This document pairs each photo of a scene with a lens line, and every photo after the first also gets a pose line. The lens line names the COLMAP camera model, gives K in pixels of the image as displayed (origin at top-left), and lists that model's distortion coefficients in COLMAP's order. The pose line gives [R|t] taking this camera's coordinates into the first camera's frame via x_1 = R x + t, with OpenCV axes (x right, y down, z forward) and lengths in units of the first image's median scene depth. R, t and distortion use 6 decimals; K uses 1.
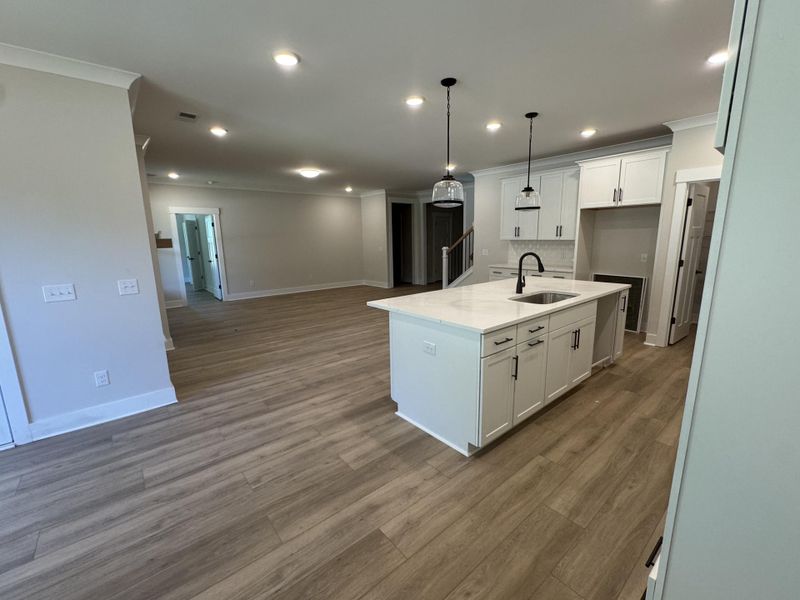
lens RADIAL K [[343.3, 0, 400.0], [0, 343.3, 300.0], [0, 0, 1]] dist [-0.001591, 0.000006]
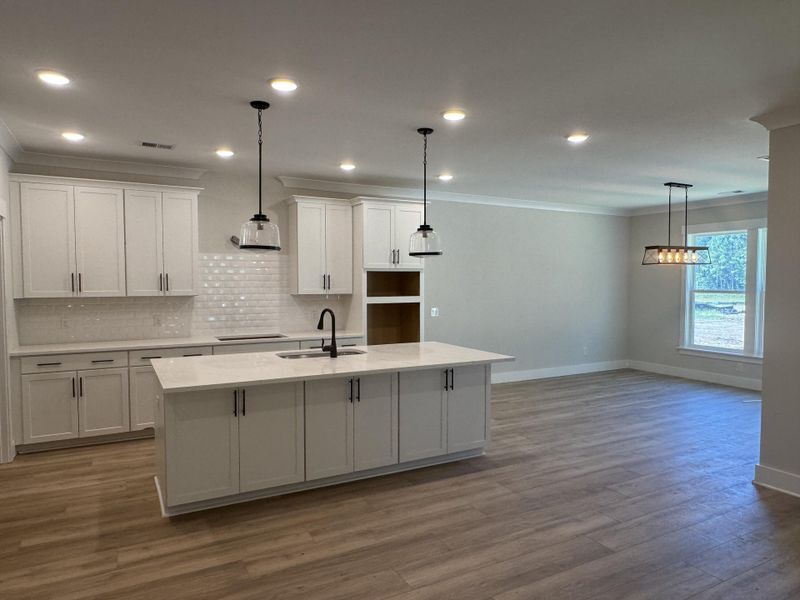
lens RADIAL K [[537.9, 0, 400.0], [0, 537.9, 300.0], [0, 0, 1]] dist [-0.002736, -0.001550]
pose [[-0.981169, -0.000433, 0.193149, -0.070670], [0.042715, 0.974750, 0.219174, -0.470831], [-0.188367, 0.223297, -0.956377, 2.409399]]
